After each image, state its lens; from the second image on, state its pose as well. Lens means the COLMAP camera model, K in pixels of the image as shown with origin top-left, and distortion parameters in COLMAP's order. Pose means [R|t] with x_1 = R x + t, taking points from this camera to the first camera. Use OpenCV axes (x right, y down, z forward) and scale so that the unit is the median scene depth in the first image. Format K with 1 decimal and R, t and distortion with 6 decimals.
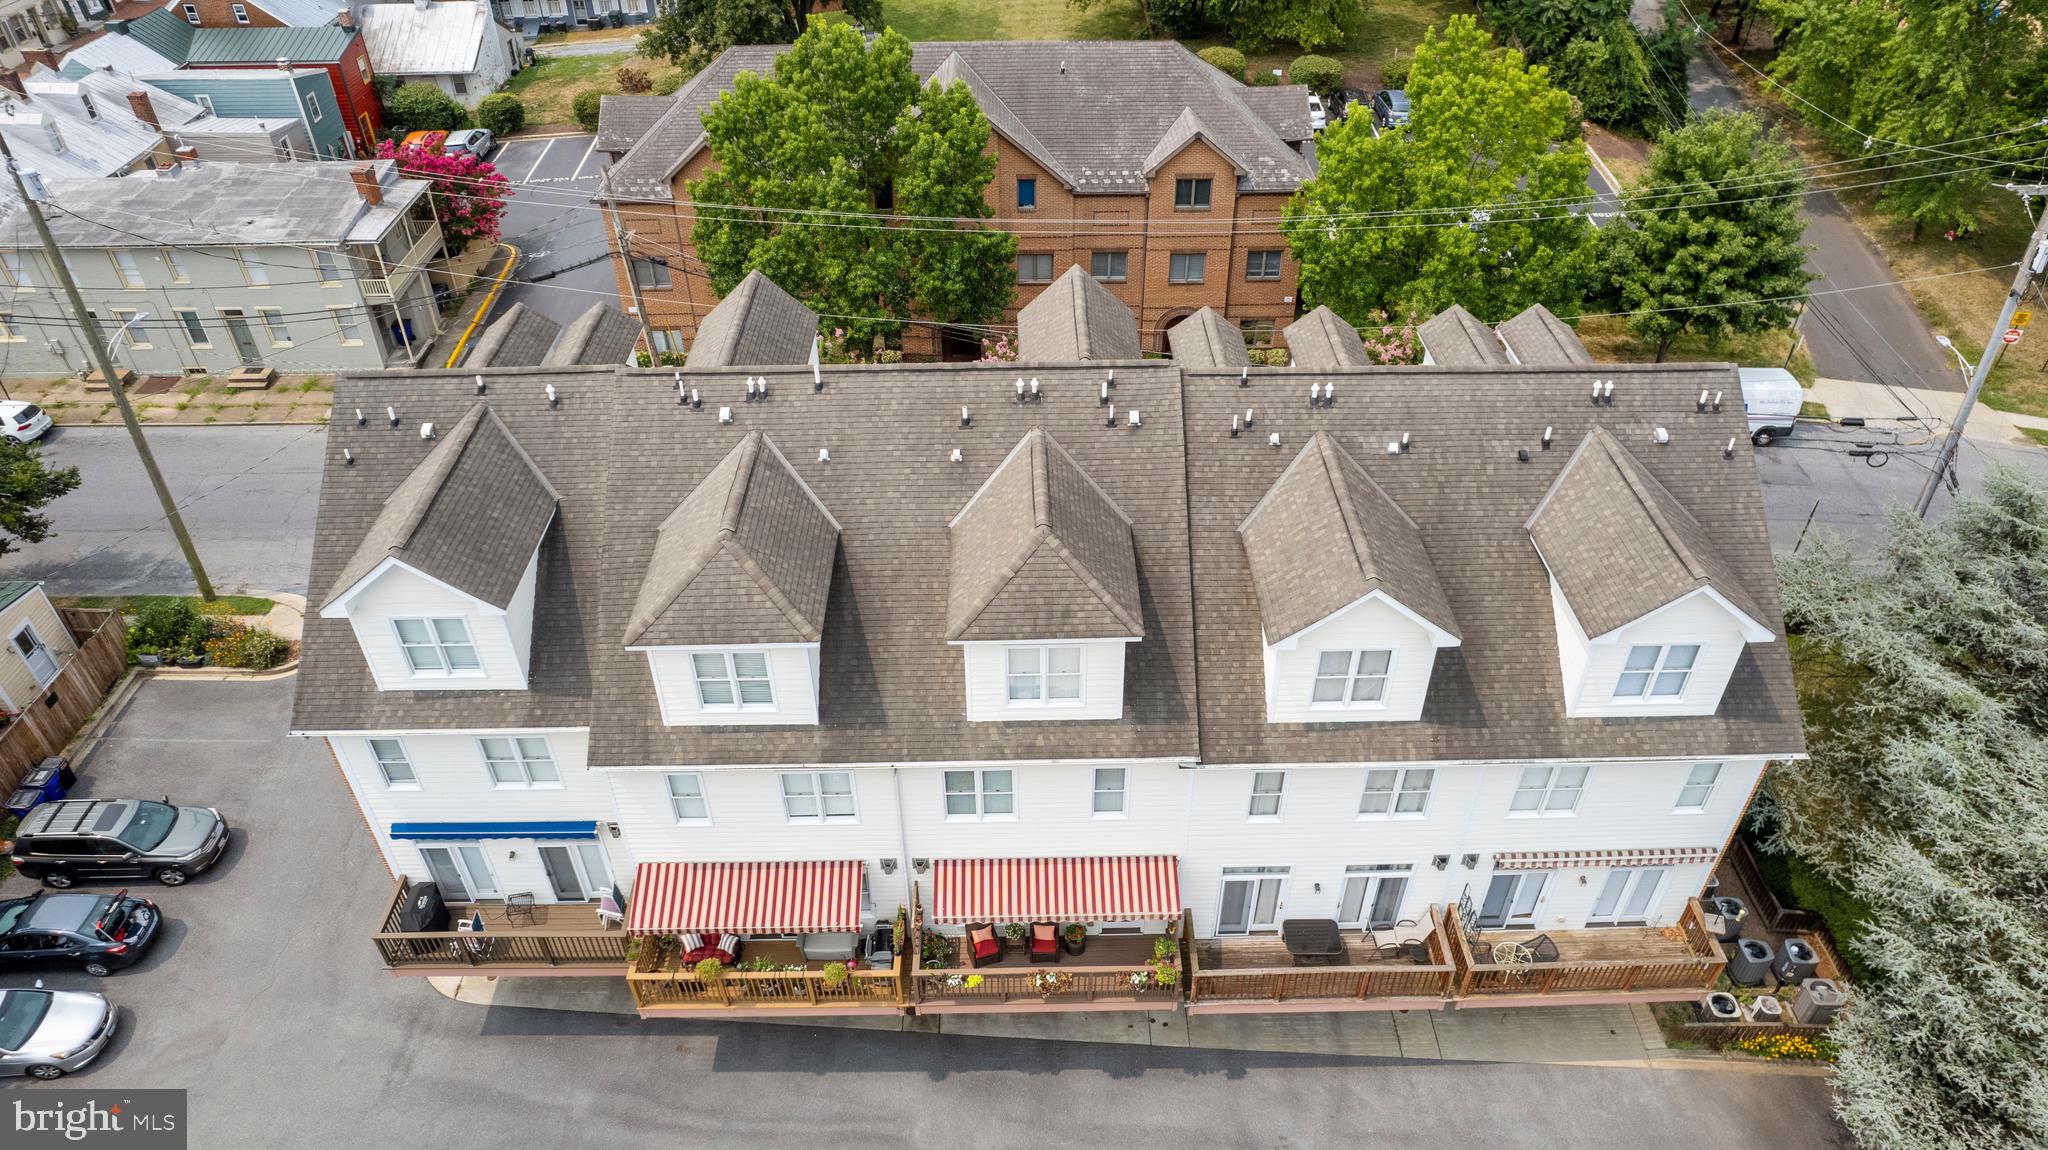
lens RADIAL K [[1298.4, 0, 1041.0], [0, 1298.4, 541.0], [0, 0, 1]] dist [-0.095336, 0.087757]
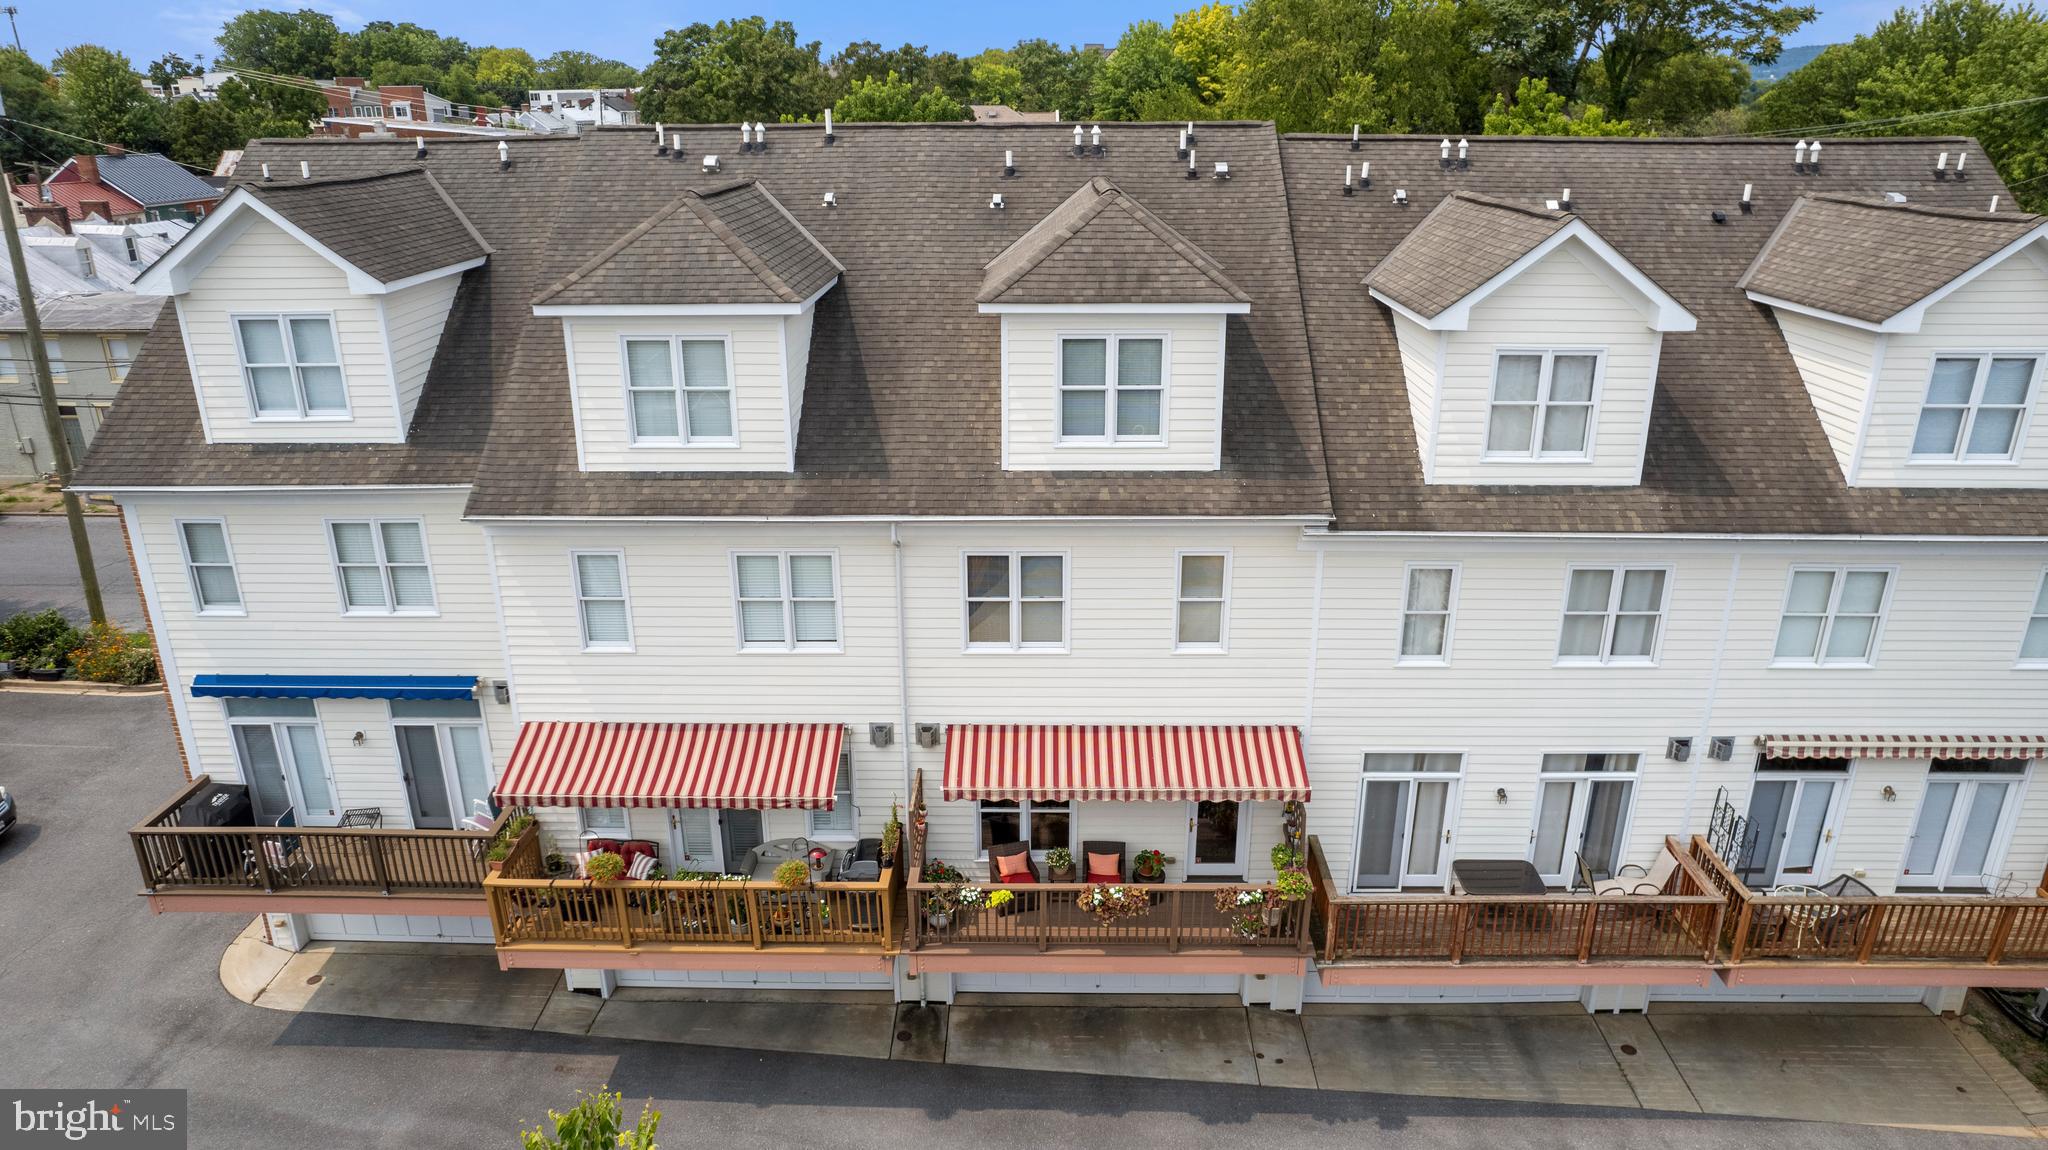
lens RADIAL K [[1298.4, 0, 1041.0], [0, 1298.4, 541.0], [0, 0, 1]] dist [-0.095336, 0.087757]
pose [[0.999554, 0.010940, -0.027790, -0.014308], [-0.018690, 0.954894, -0.296359, 0.360641], [0.023294, 0.296746, 0.954672, 0.310757]]
